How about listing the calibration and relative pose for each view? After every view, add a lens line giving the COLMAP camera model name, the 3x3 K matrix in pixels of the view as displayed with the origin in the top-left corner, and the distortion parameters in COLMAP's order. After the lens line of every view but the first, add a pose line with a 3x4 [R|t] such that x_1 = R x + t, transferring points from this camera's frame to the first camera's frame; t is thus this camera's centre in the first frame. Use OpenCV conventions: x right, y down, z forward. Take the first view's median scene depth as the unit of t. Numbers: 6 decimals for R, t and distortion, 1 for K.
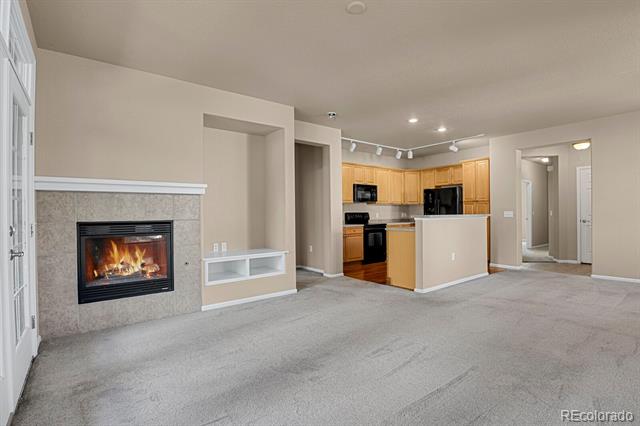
lens RADIAL K [[313.7, 0, 321.6], [0, 313.7, 214.5], [0, 0, 1]] dist [-0.025462, -0.000914]
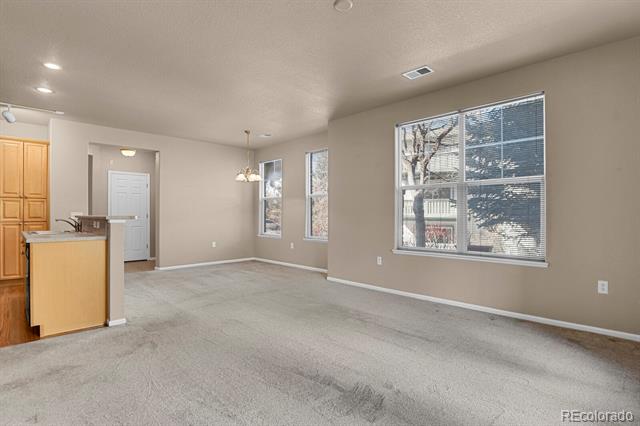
lens RADIAL K [[318.7, 0, 320.9], [0, 318.7, 214.8], [0, 0, 1]] dist [-0.026578, -0.002027]
pose [[-0.113257, 0.008724, 0.993527, -0.511722], [0.000411, 0.999962, -0.008733, 0.006214], [-0.993566, -0.000581, -0.113256, 0.695617]]
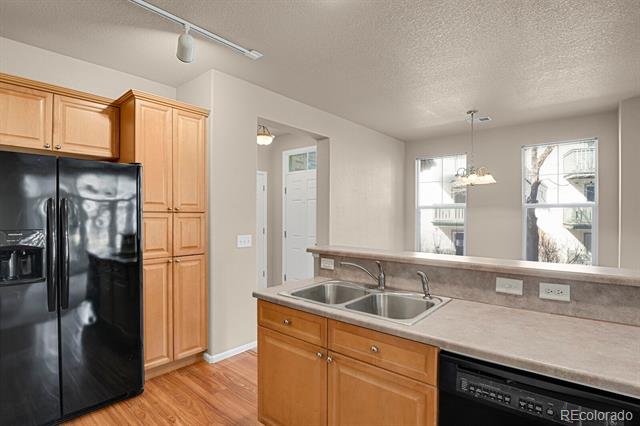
lens RADIAL K [[313.7, 0, 321.6], [0, 313.7, 214.5], [0, 0, 1]] dist [-0.025462, -0.000914]
pose [[-0.193089, 0.011049, 0.981119, 0.137530], [0.003432, 0.999938, -0.010585, -0.060329], [-0.981175, 0.001323, -0.193115, 1.557243]]
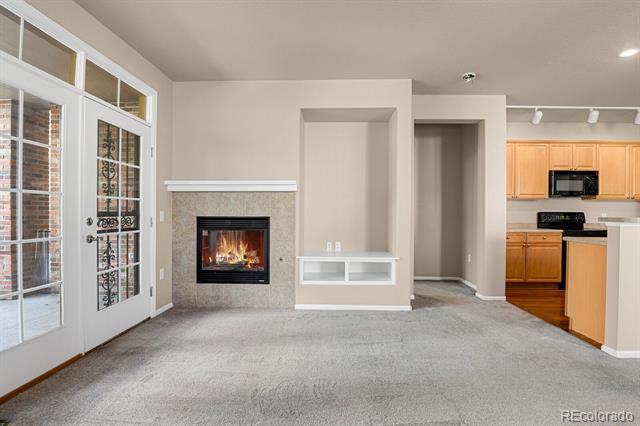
lens RADIAL K [[318.7, 0, 320.9], [0, 318.7, 214.8], [0, 0, 1]] dist [-0.026578, -0.002027]
pose [[0.762476, 0.017827, -0.646771, 0.300800], [-0.013324, 0.999841, 0.011850, -0.002310], [0.646879, -0.000418, 0.762592, 0.262988]]
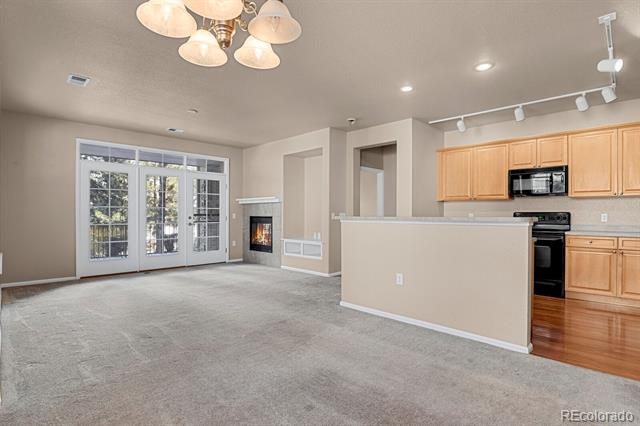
lens RADIAL K [[318.7, 0, 320.9], [0, 318.7, 214.8], [0, 0, 1]] dist [-0.026578, -0.002027]
pose [[0.131715, 0.012674, -0.991207, 1.318803], [-0.002314, 0.999919, 0.012478, -0.014159], [0.991285, 0.000650, 0.131733, 0.909690]]
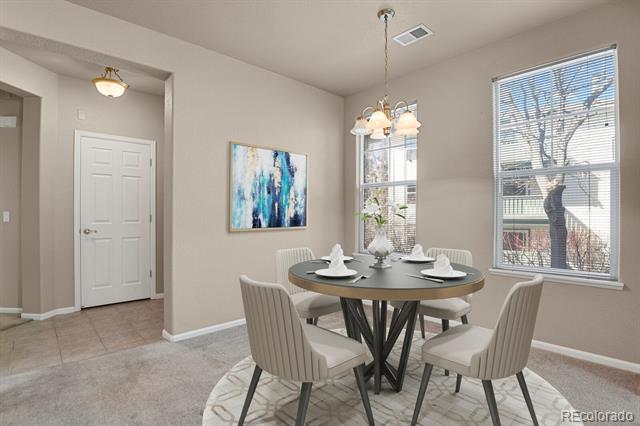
lens RADIAL K [[318.7, 0, 320.9], [0, 318.7, 214.8], [0, 0, 1]] dist [-0.026578, -0.002027]
pose [[-0.080255, 0.010970, 0.996714, 0.436290], [0.000576, 0.999940, -0.010959, -0.002896], [-0.996774, -0.000305, -0.080257, 1.051572]]
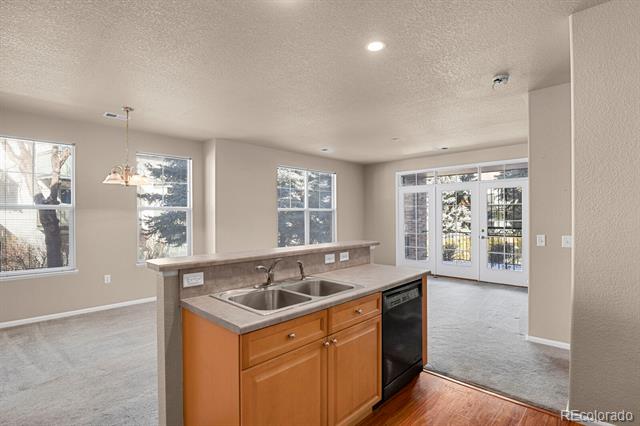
lens RADIAL K [[318.7, 0, 320.9], [0, 318.7, 214.8], [0, 0, 1]] dist [-0.026578, -0.002027]
pose [[-0.989800, 0.014158, -0.141761, 0.593225], [0.014527, 0.999893, -0.001568, -0.064996], [0.141724, -0.003612, -0.989900, 1.916634]]
